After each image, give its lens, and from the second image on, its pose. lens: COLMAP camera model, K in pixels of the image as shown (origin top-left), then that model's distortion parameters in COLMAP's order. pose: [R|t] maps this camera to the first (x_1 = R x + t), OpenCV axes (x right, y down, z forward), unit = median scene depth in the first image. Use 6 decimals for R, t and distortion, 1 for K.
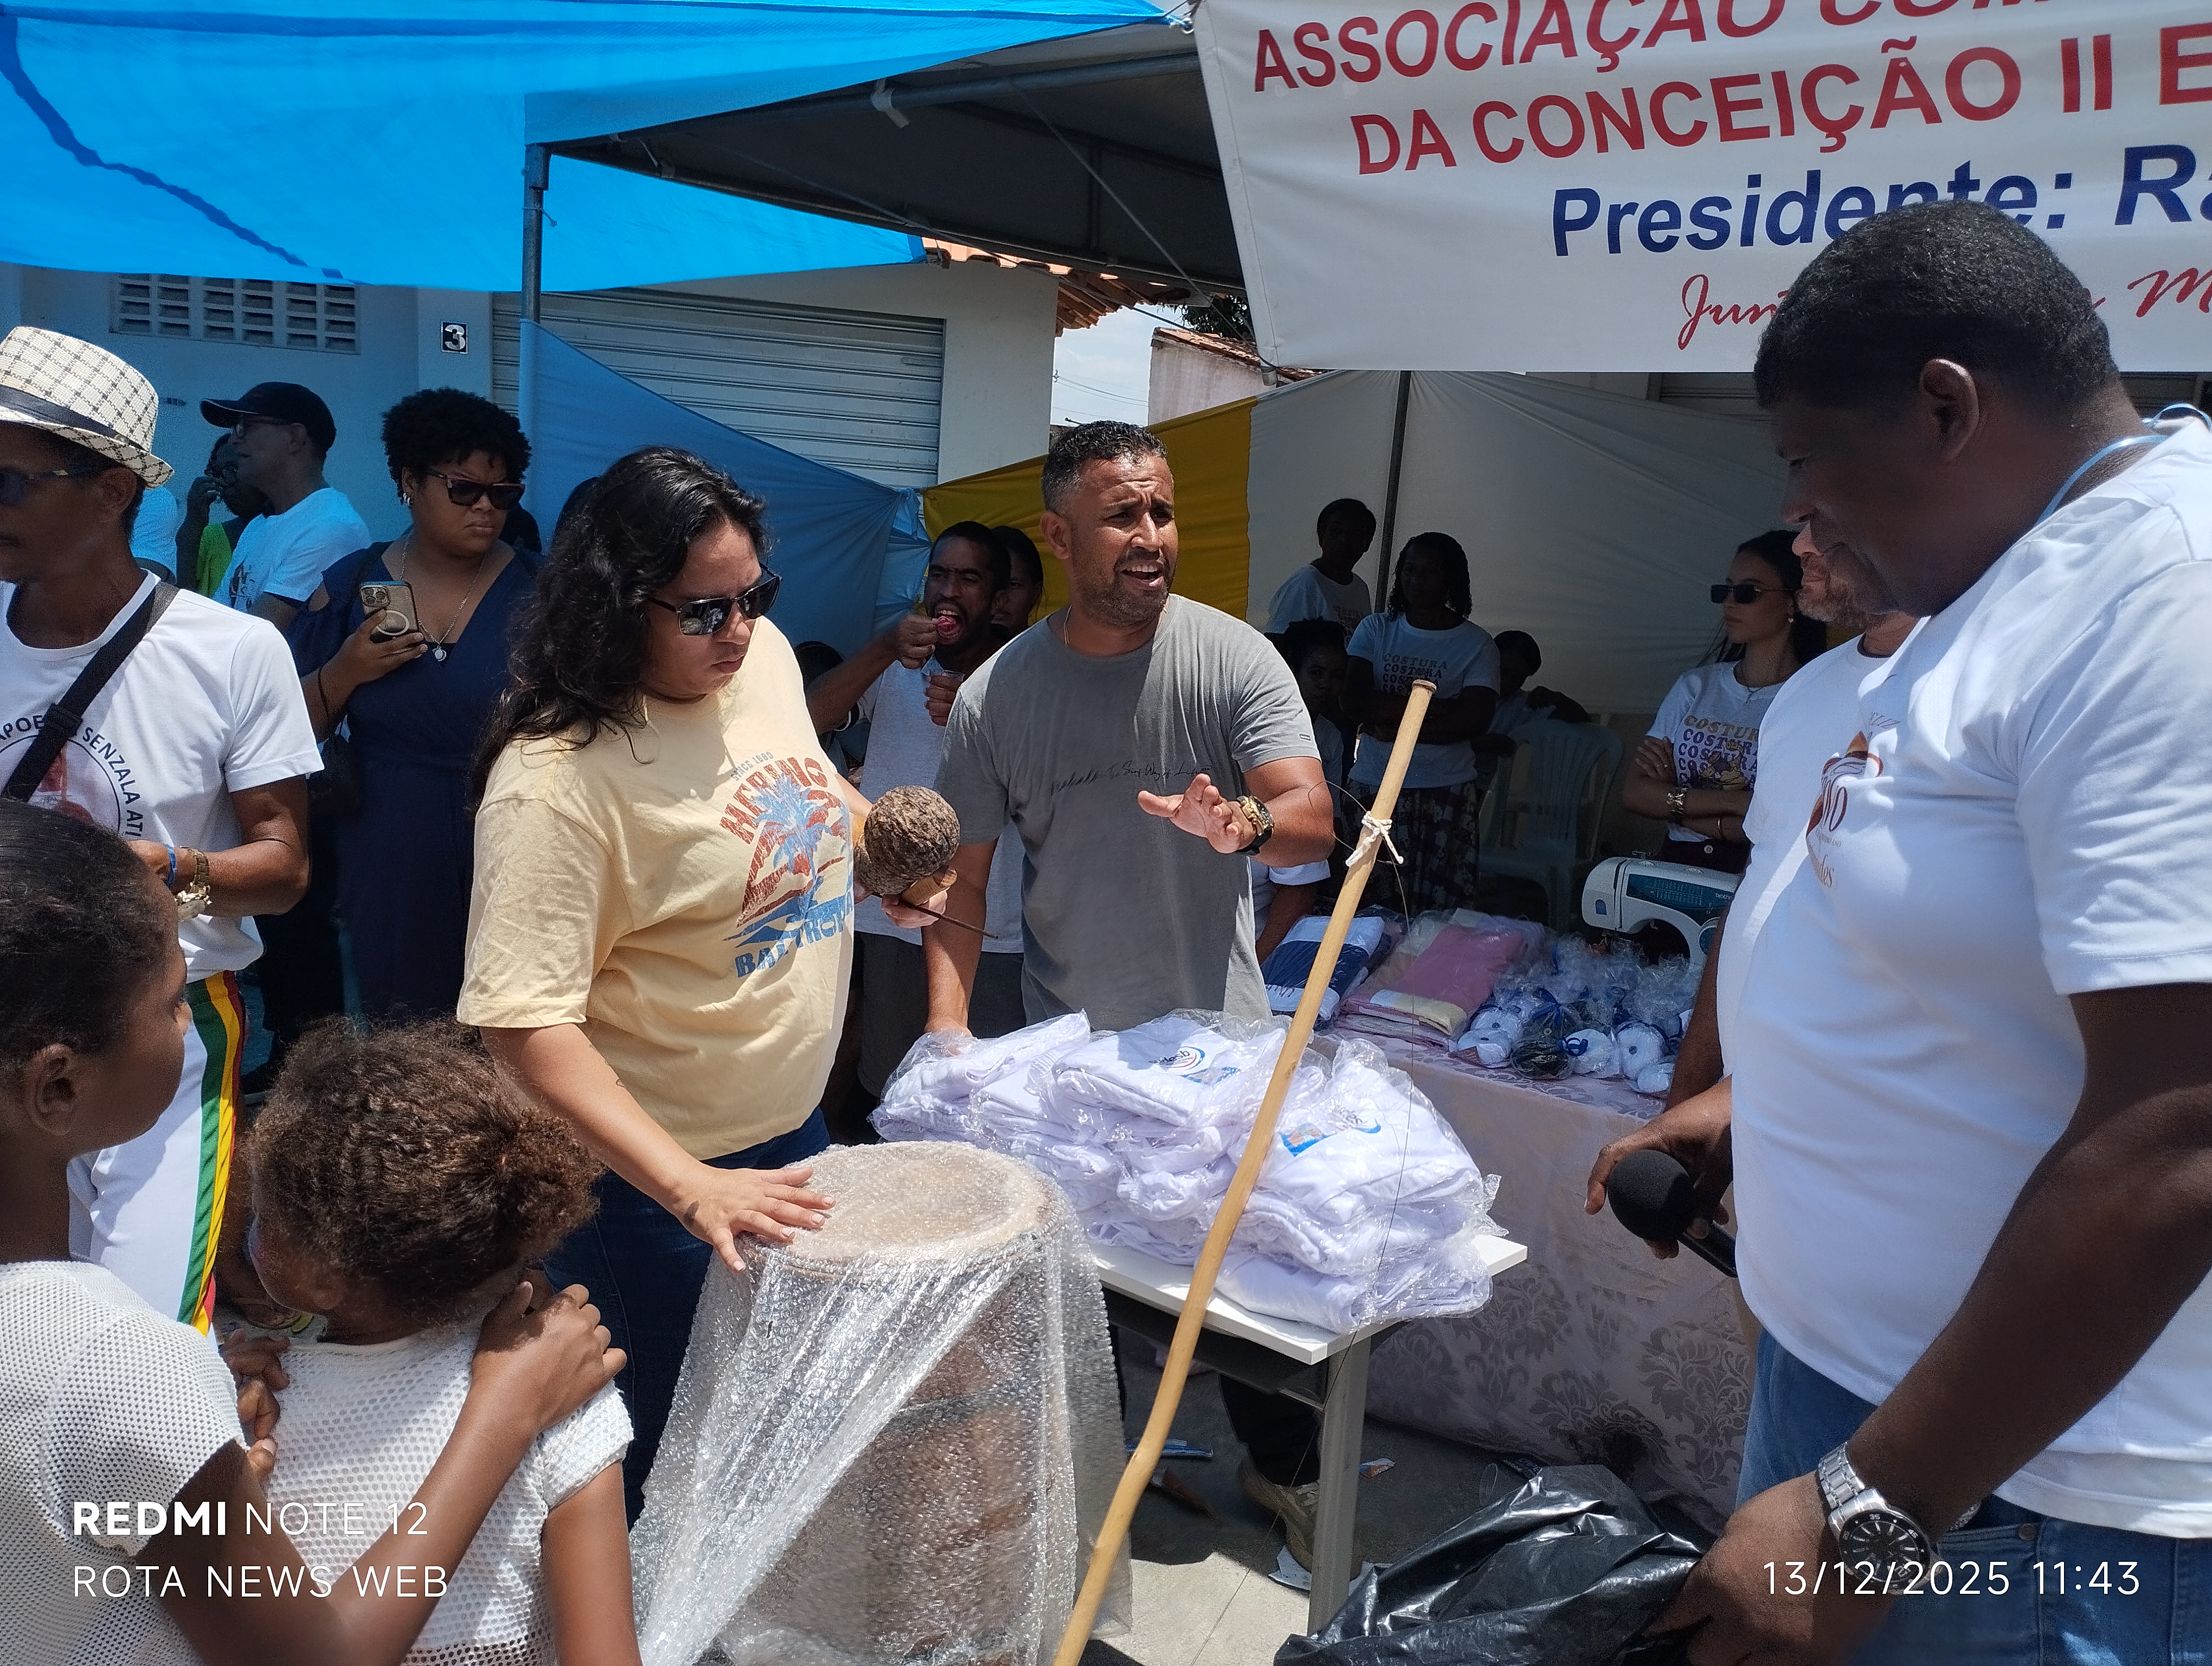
lens RADIAL K [[1840.0, 0, 1131.4], [0, 1840.0, 836.5], [0, 0, 1]] dist [0.106958, -0.137293]
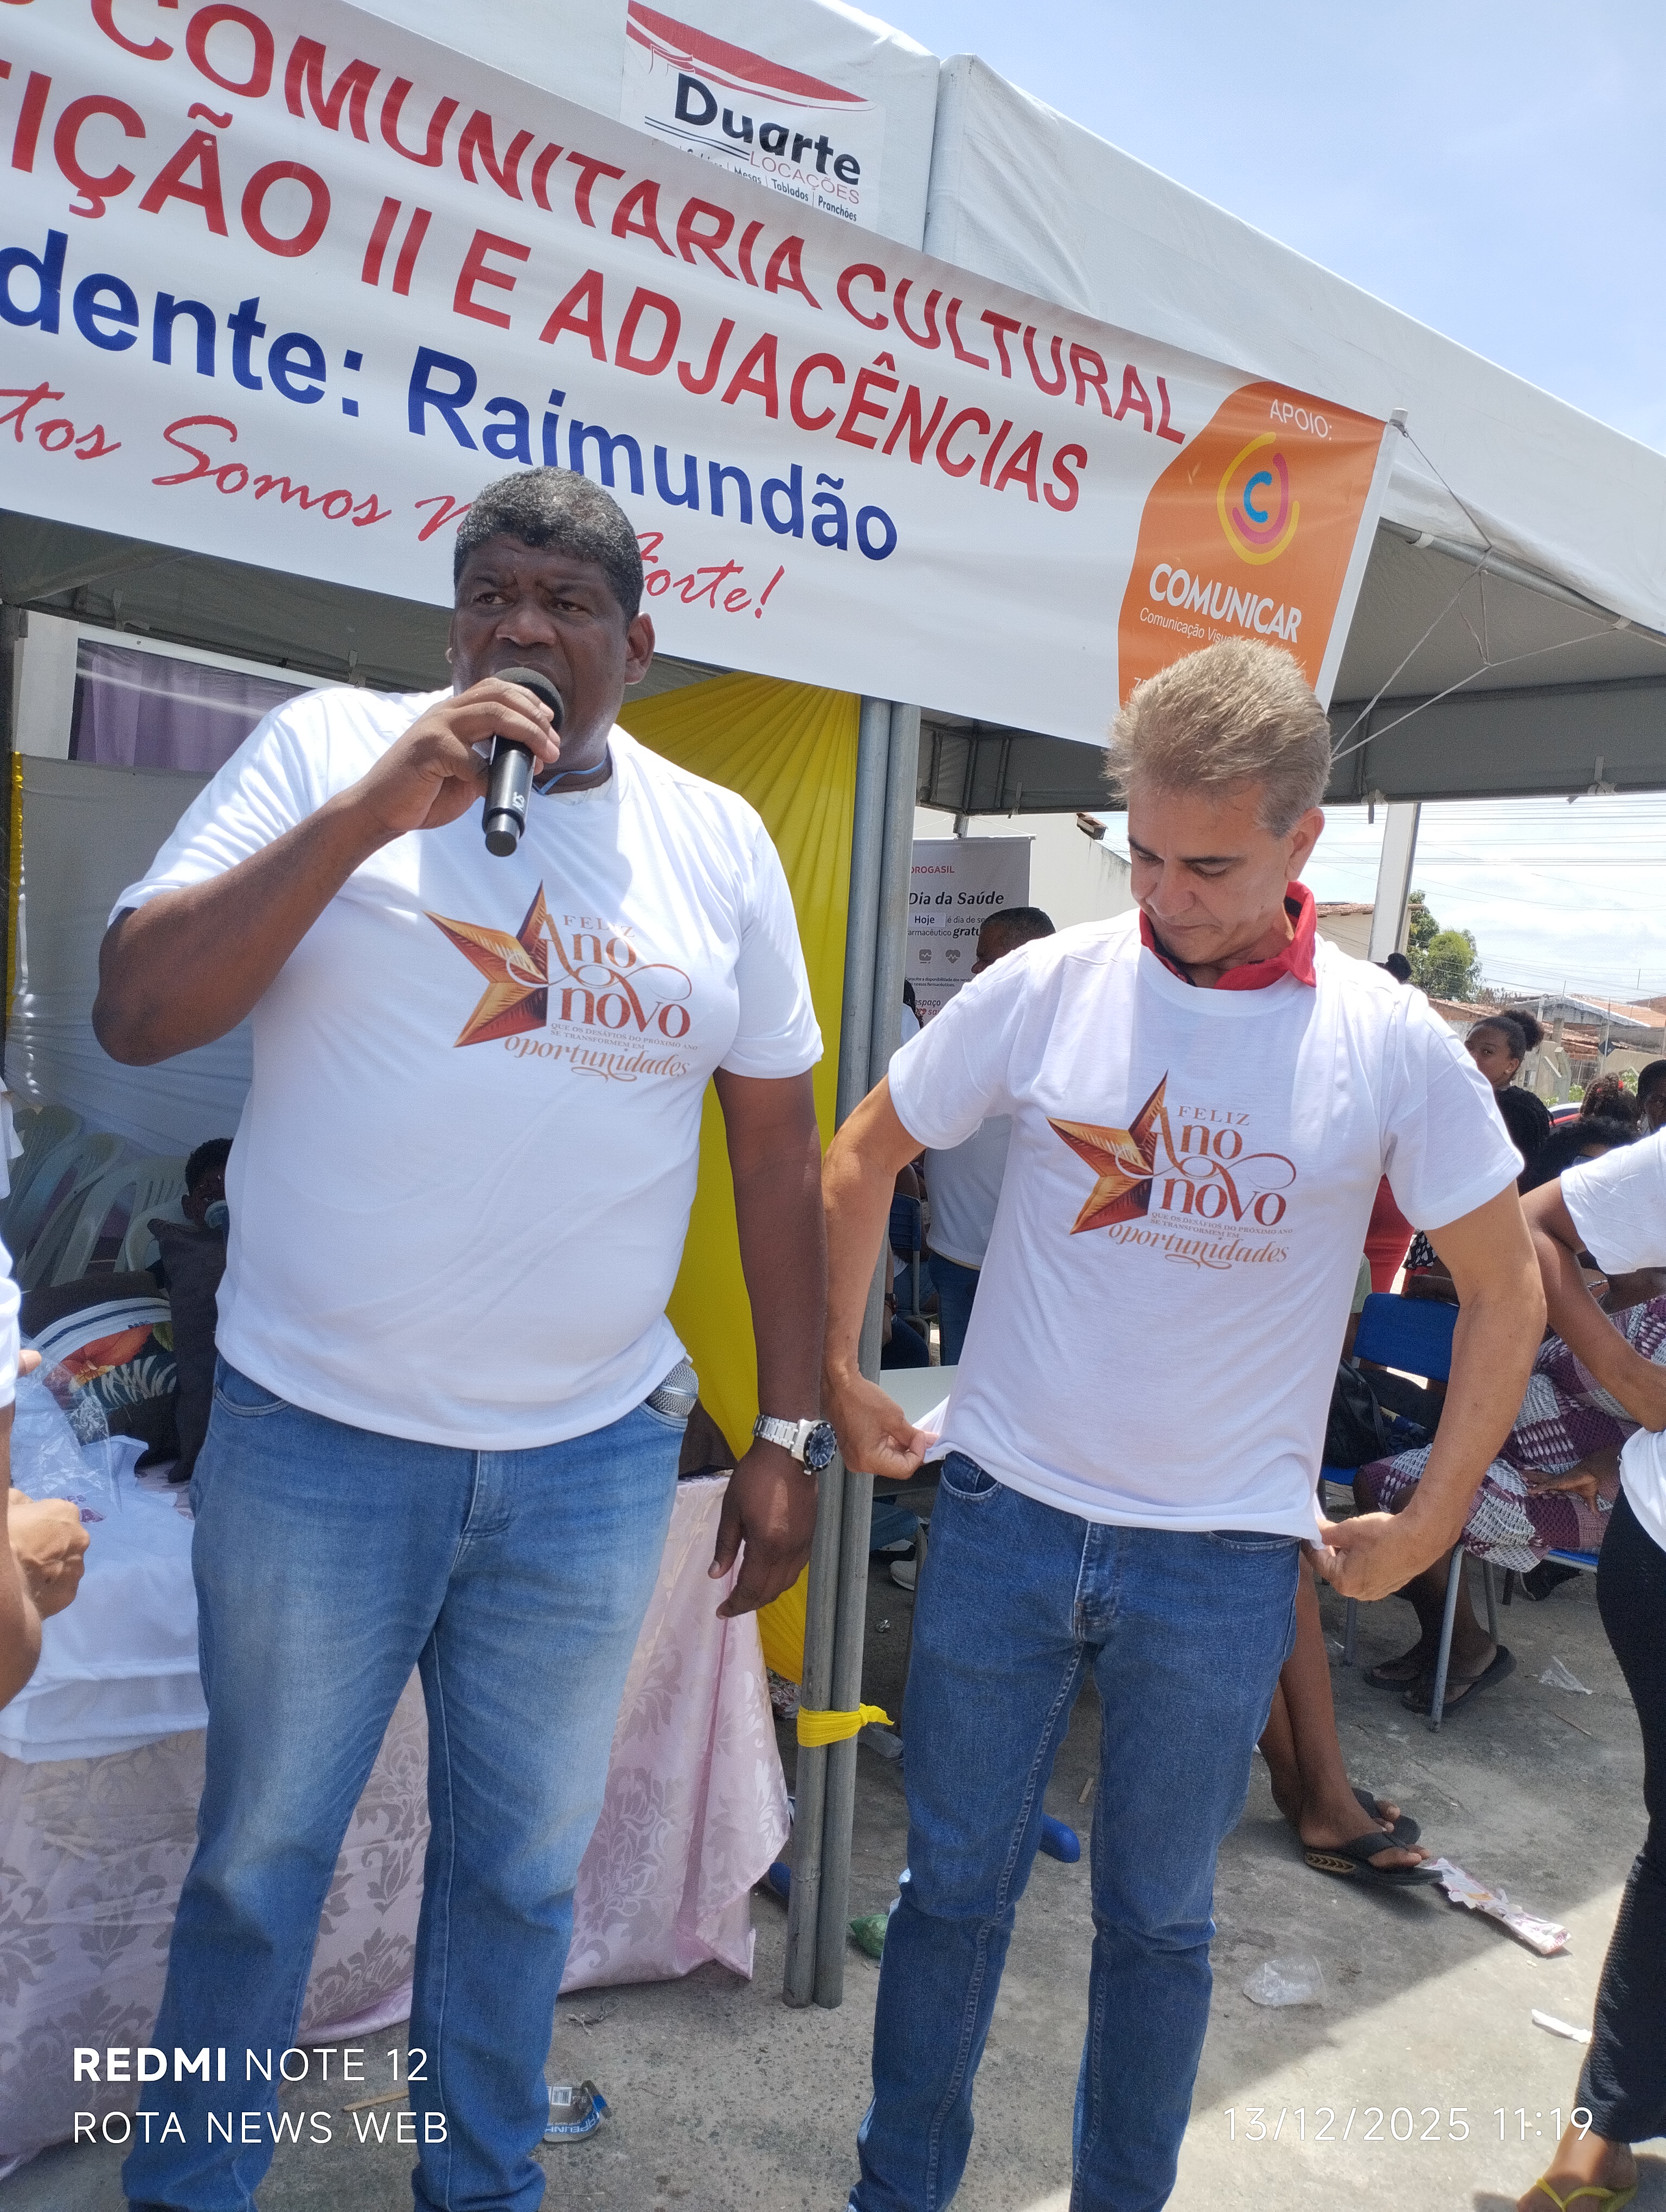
lens RADIAL K [[1840.0, 0, 869.2], [0, 1840.0, 1101.2], [0, 0, 1]] dist [0.106958, -0.137293]
pose [[0.198268, -0.085235, 0.976435, -0.320956], [0.111133, 0.991742, 0.064006, -0.039047], [-0.973827, 0.095824, 0.206104, 0.609832]]
